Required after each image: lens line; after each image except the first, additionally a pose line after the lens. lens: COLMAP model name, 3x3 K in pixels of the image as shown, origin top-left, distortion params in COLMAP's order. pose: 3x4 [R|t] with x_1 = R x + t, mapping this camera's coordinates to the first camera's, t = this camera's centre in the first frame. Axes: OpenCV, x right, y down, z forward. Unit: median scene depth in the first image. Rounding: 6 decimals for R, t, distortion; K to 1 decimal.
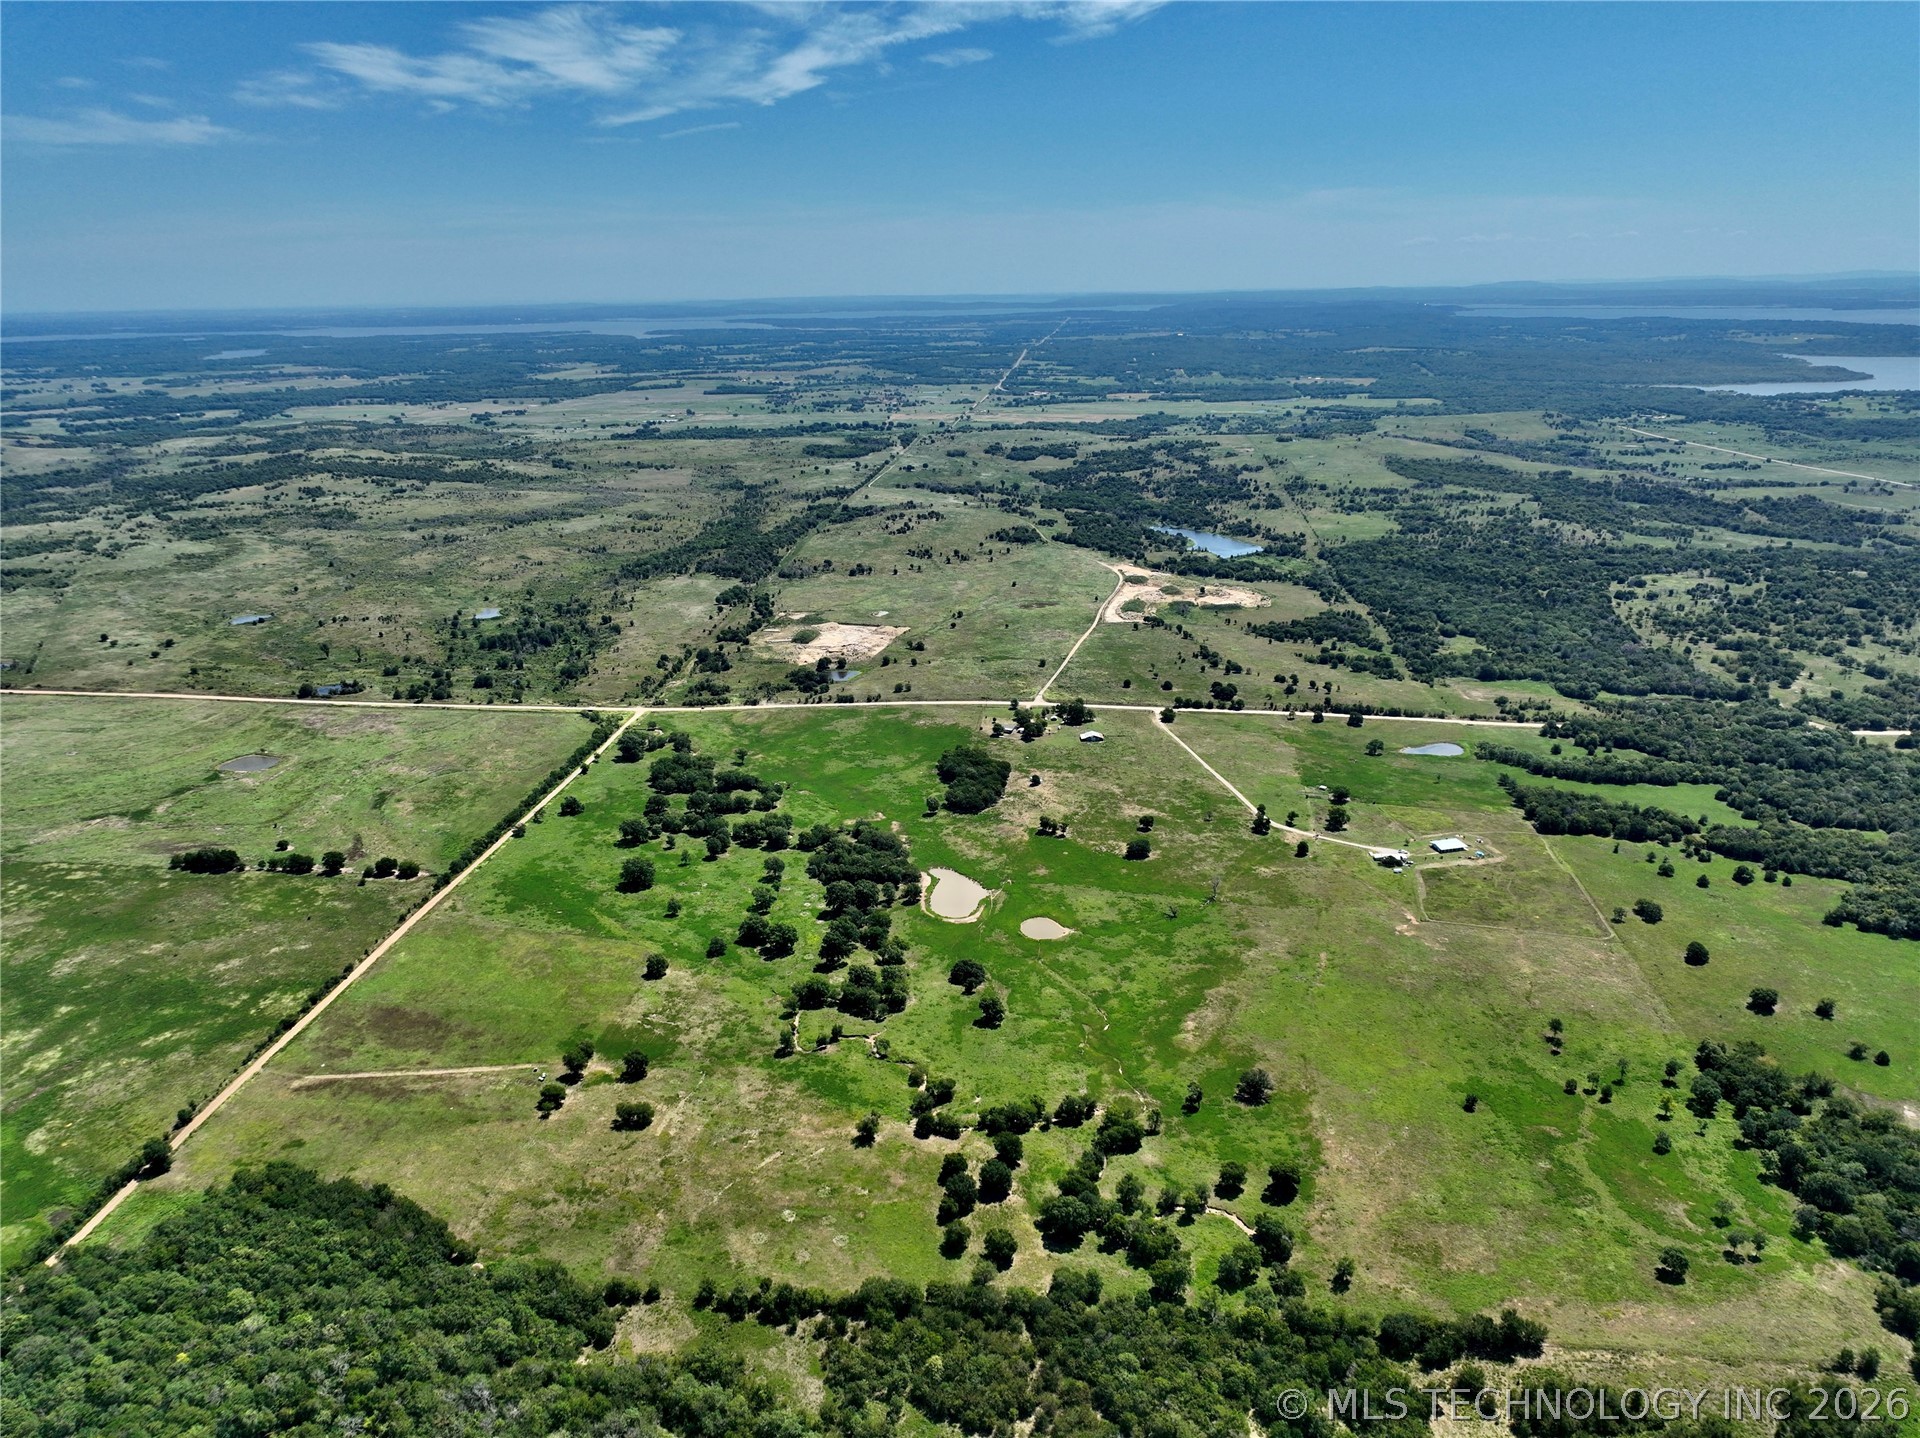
lens RADIAL K [[1345.1, 0, 960.0], [0, 1345.1, 719.0], [0, 0, 1]] dist [-0.000633, 0.016648]
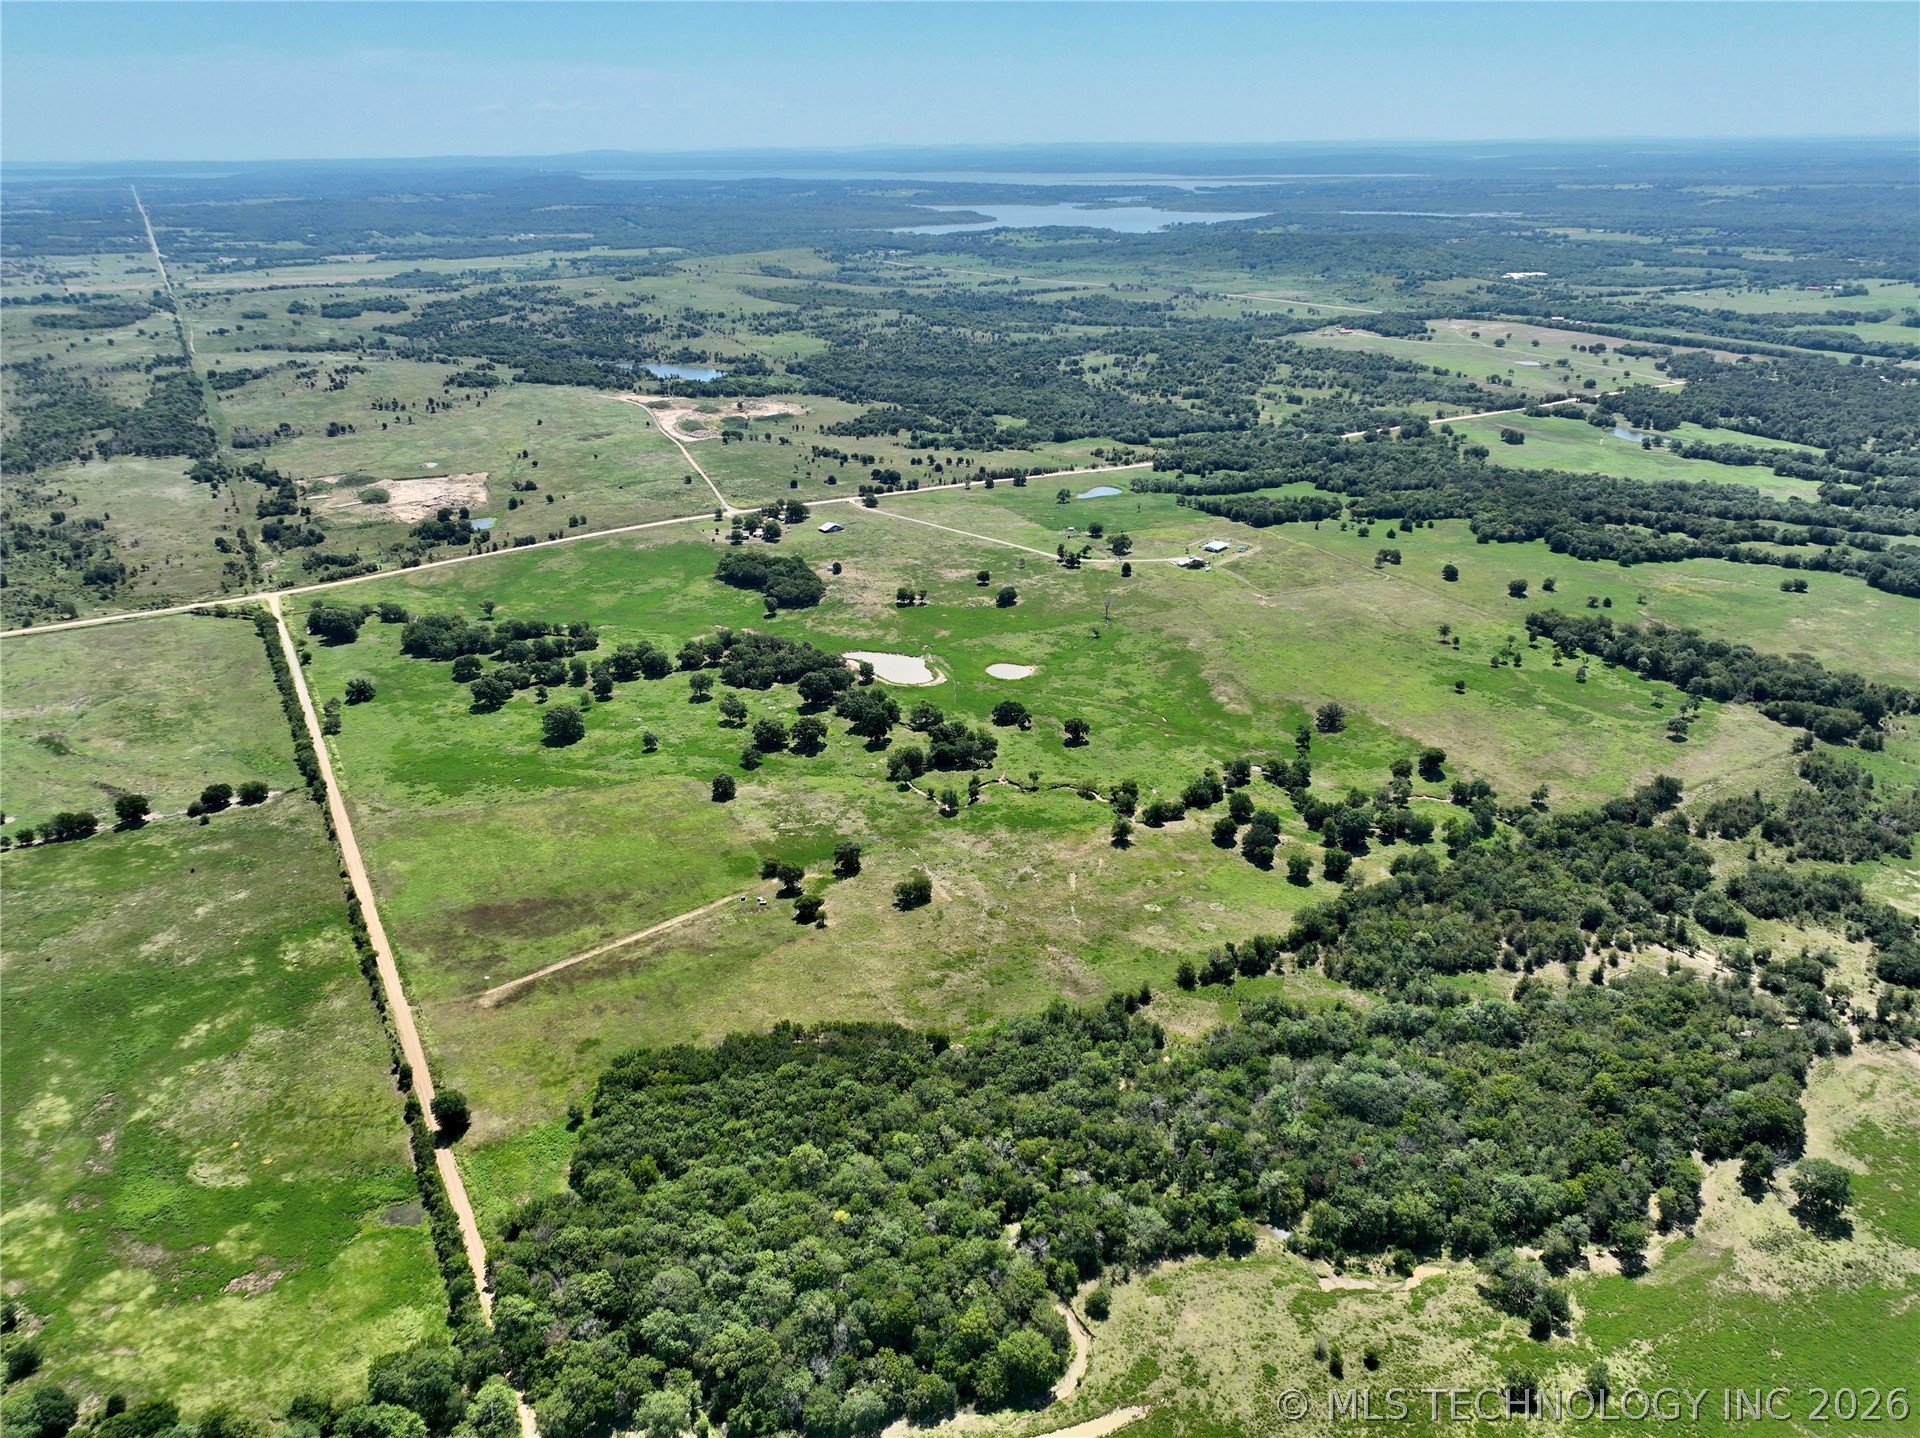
lens RADIAL K [[1345.1, 0, 960.0], [0, 1345.1, 719.0], [0, 0, 1]] dist [-0.000633, 0.016648]
pose [[0.810329, -0.225694, 0.540767, -0.486139], [0.179667, 0.974096, 0.137321, 0.039147], [-0.557751, -0.014117, 0.829888, 0.148247]]
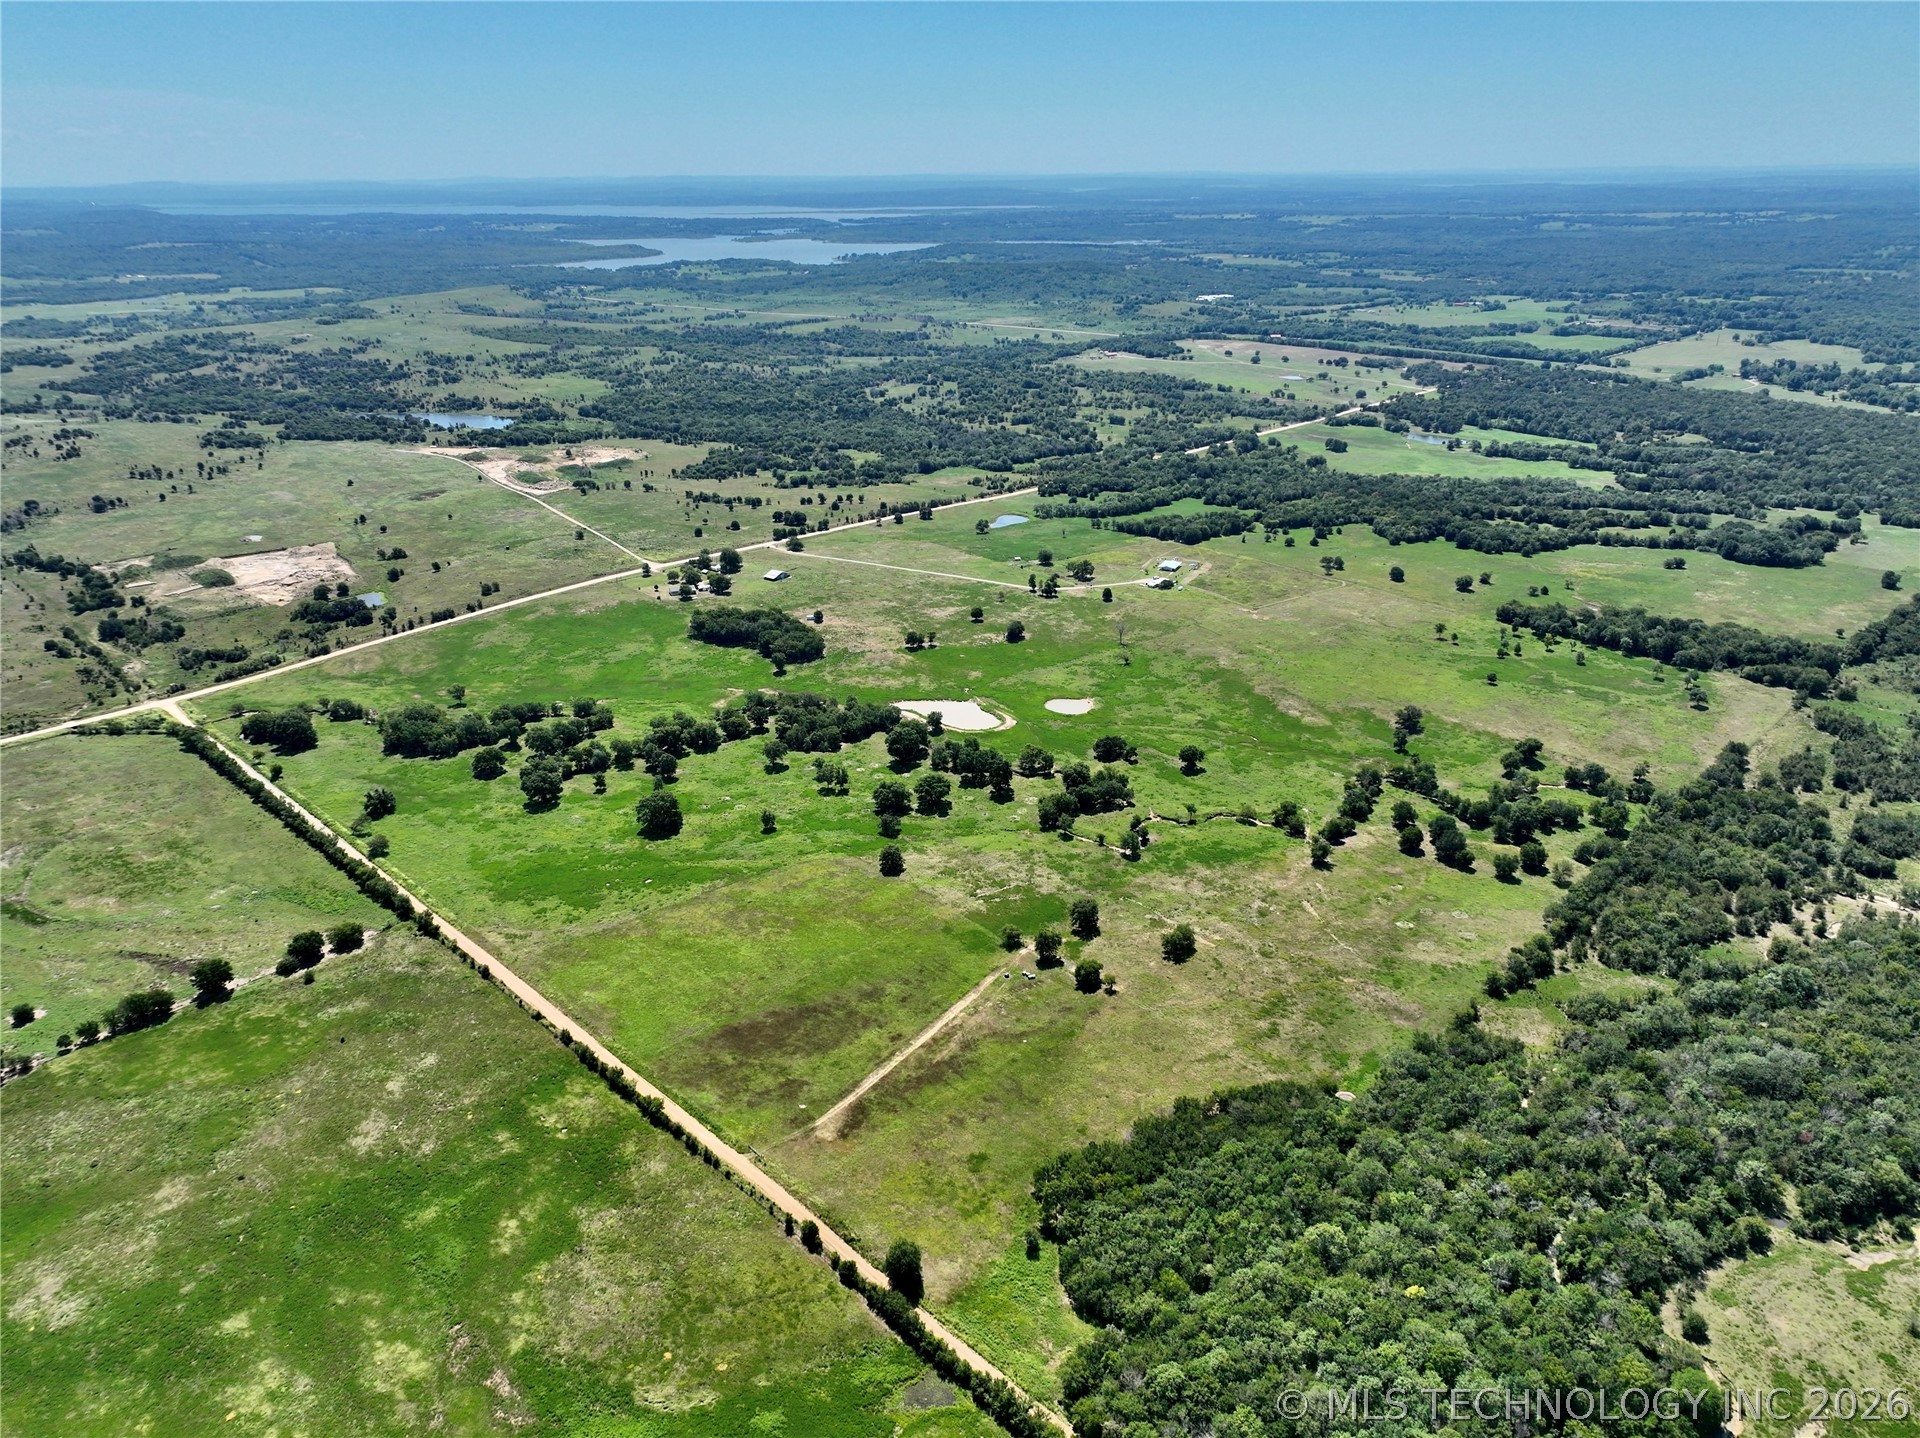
lens RADIAL K [[1345.1, 0, 960.0], [0, 1345.1, 719.0], [0, 0, 1]] dist [-0.000633, 0.016648]
pose [[0.623693, -0.286957, 0.727092, -0.659422], [0.241484, 0.955412, 0.169923, -0.023931], [-0.743433, 0.069601, 0.665179, 0.353251]]
